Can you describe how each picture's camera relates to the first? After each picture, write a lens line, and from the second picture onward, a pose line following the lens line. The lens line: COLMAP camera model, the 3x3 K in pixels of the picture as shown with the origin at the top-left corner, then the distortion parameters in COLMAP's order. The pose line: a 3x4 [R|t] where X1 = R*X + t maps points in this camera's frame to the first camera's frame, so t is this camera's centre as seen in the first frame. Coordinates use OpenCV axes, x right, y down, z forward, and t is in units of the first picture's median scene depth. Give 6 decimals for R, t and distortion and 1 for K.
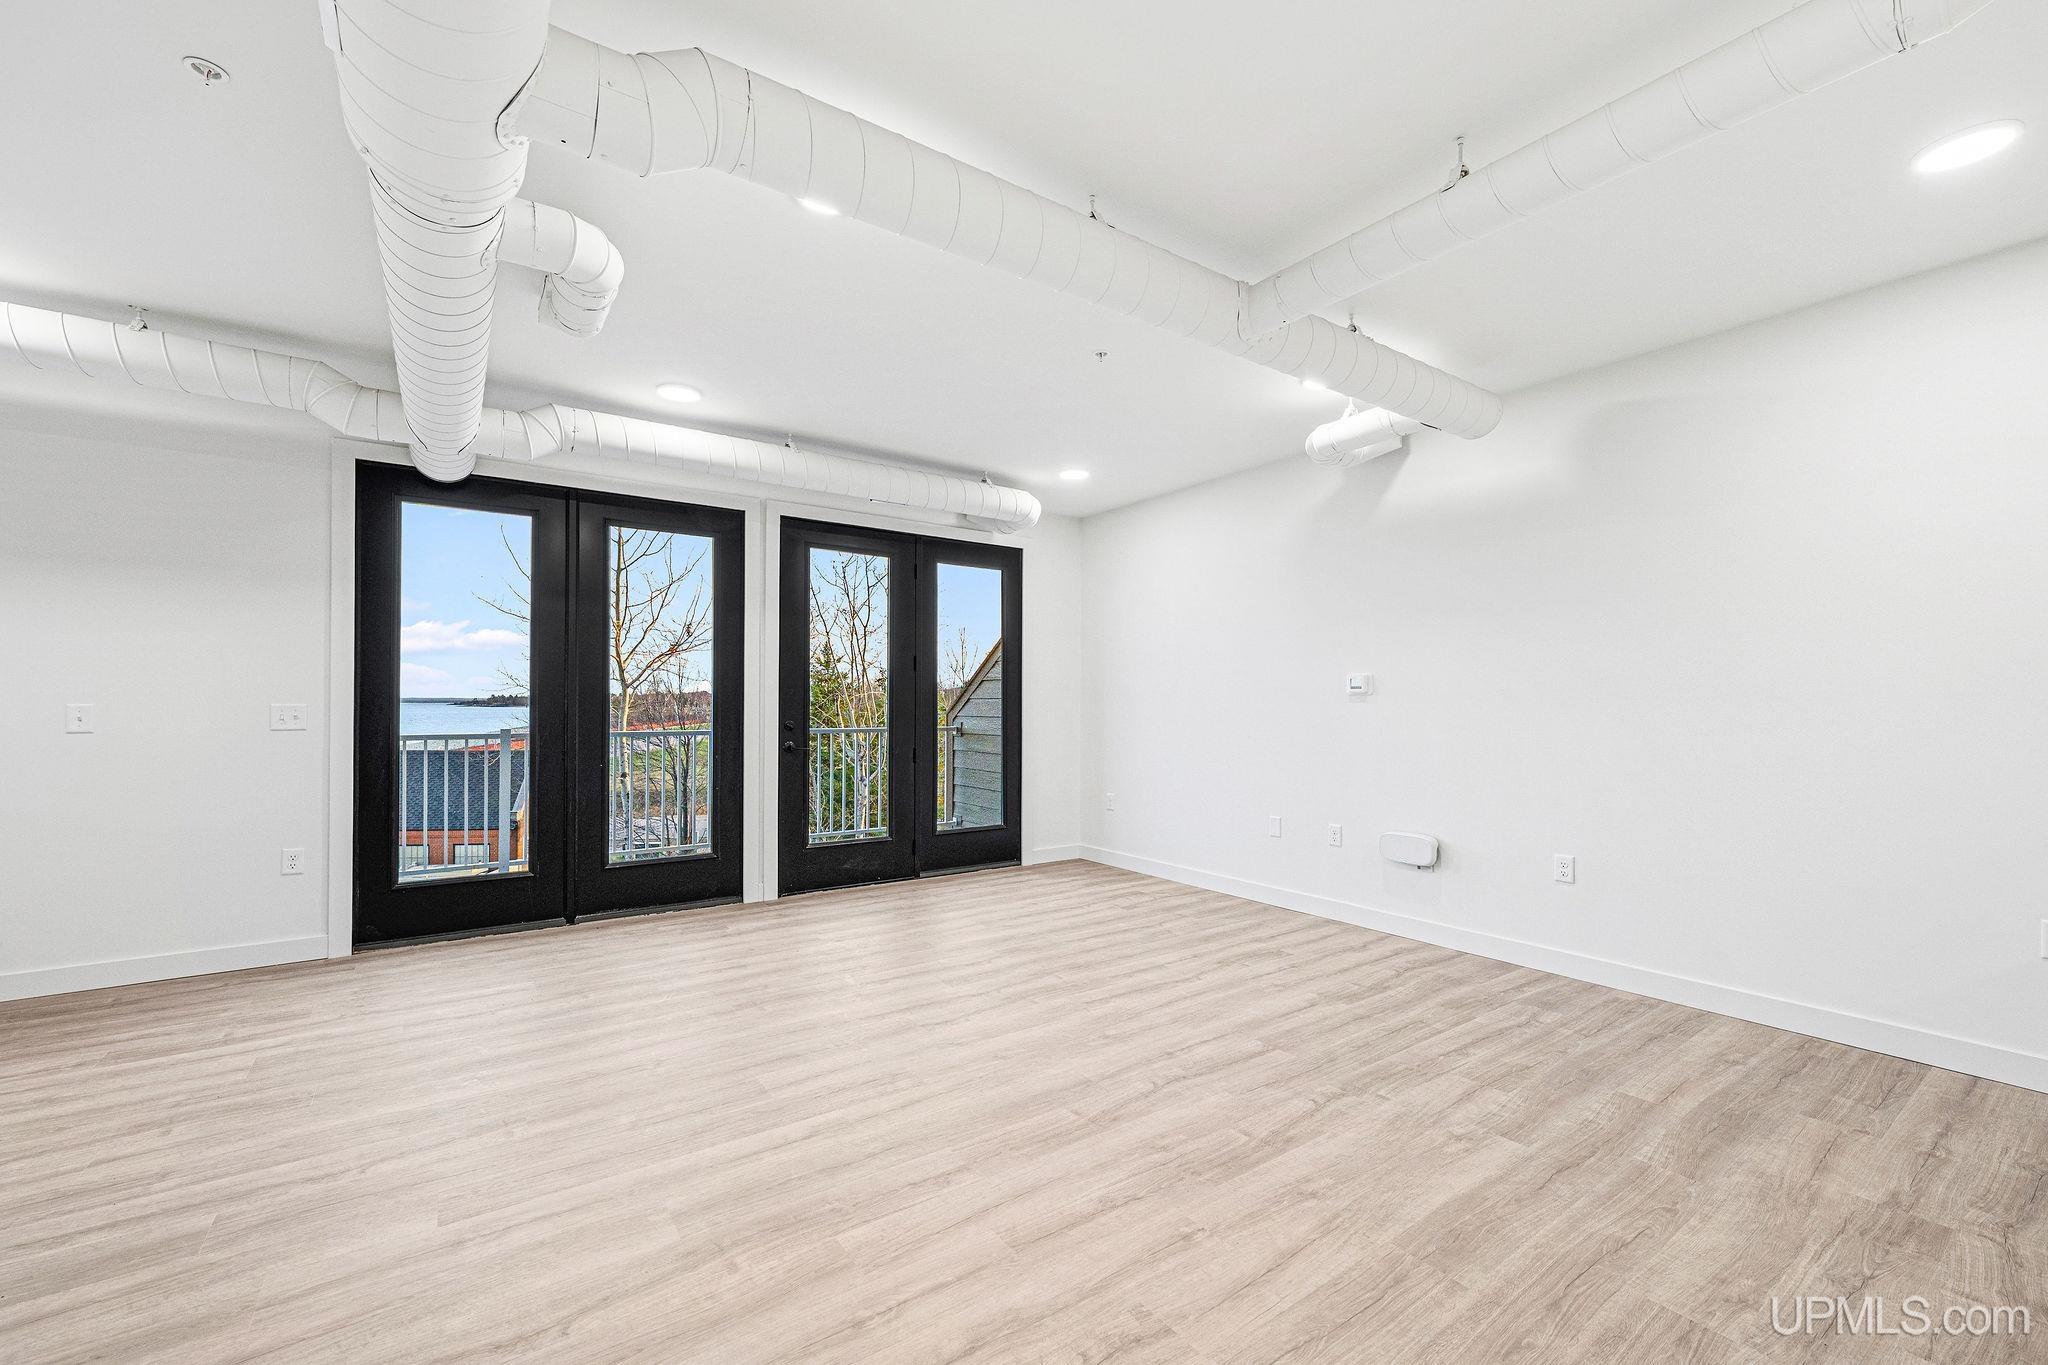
lens RADIAL K [[804.1, 0, 1043.6], [0, 804.1, 697.7], [0, 0, 1]] dist [-0.000248, -0.000260]
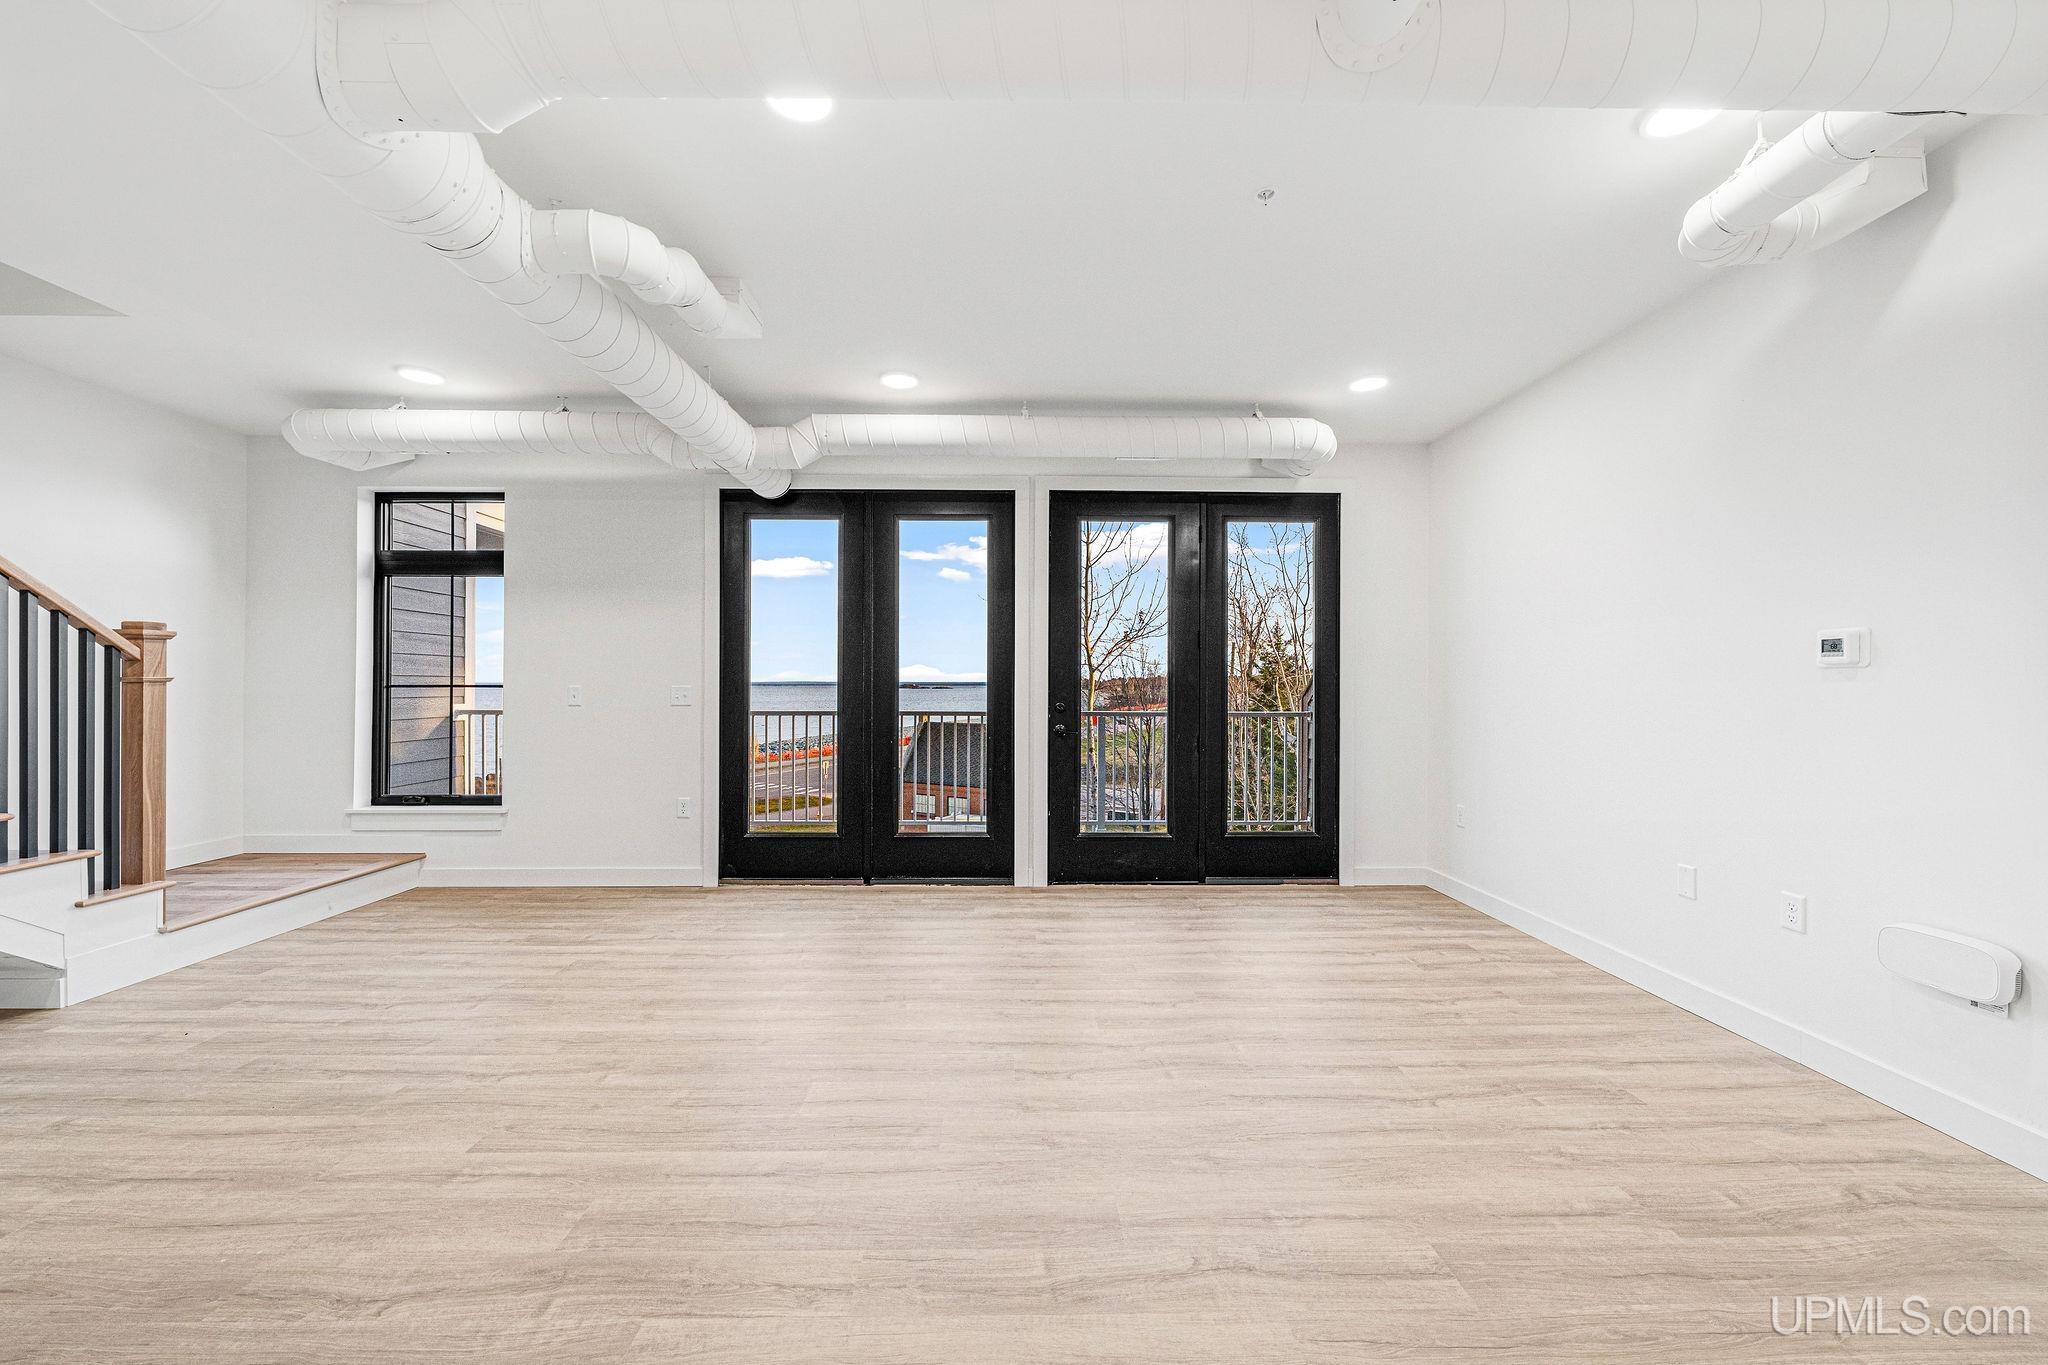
lens RADIAL K [[797.5, 0, 1045.3], [0, 797.5, 686.4], [0, 0, 1]] dist [-0.002245, -0.000139]
pose [[0.833427, -0.000698, -0.552629, 0.235272], [0.004660, 0.999973, 0.005764, 0.003891], [0.552610, -0.007379, 0.833408, 0.235191]]
